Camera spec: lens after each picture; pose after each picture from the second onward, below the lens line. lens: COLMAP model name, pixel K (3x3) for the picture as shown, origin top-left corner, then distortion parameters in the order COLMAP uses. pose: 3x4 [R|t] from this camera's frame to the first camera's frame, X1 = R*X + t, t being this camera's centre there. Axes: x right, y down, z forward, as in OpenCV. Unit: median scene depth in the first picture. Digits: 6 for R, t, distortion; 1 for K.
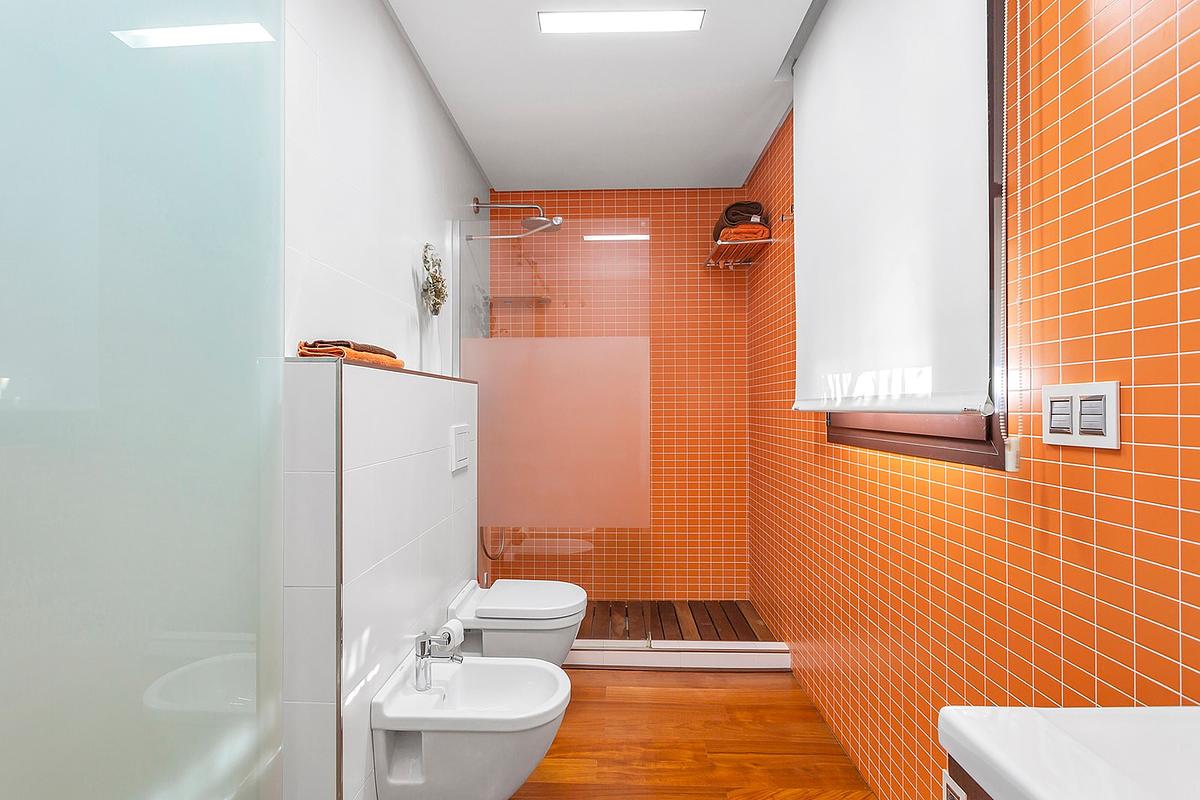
lens RADIAL K [[571.9, 0, 598.5], [0, 571.9, 405.3], [0, 0, 1]] dist [-0.006292, 0.000894]
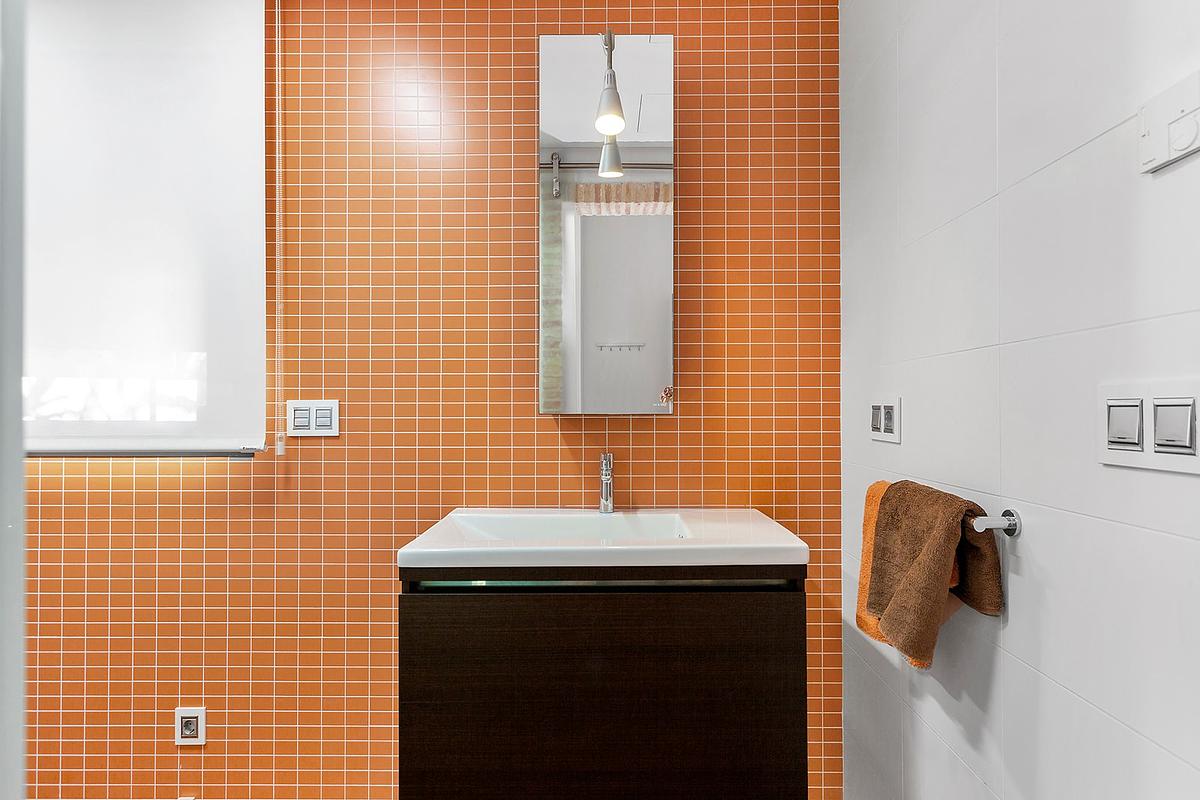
lens RADIAL K [[571.9, 0, 601.4], [0, 571.9, 404.9], [0, 0, 1]] dist [-0.006292, 0.000894]
pose [[-0.017836, 0.012327, 0.999765, -0.975629], [-0.003517, 0.999917, -0.012391, -0.004968], [-0.999835, -0.003737, -0.017791, 0.150969]]
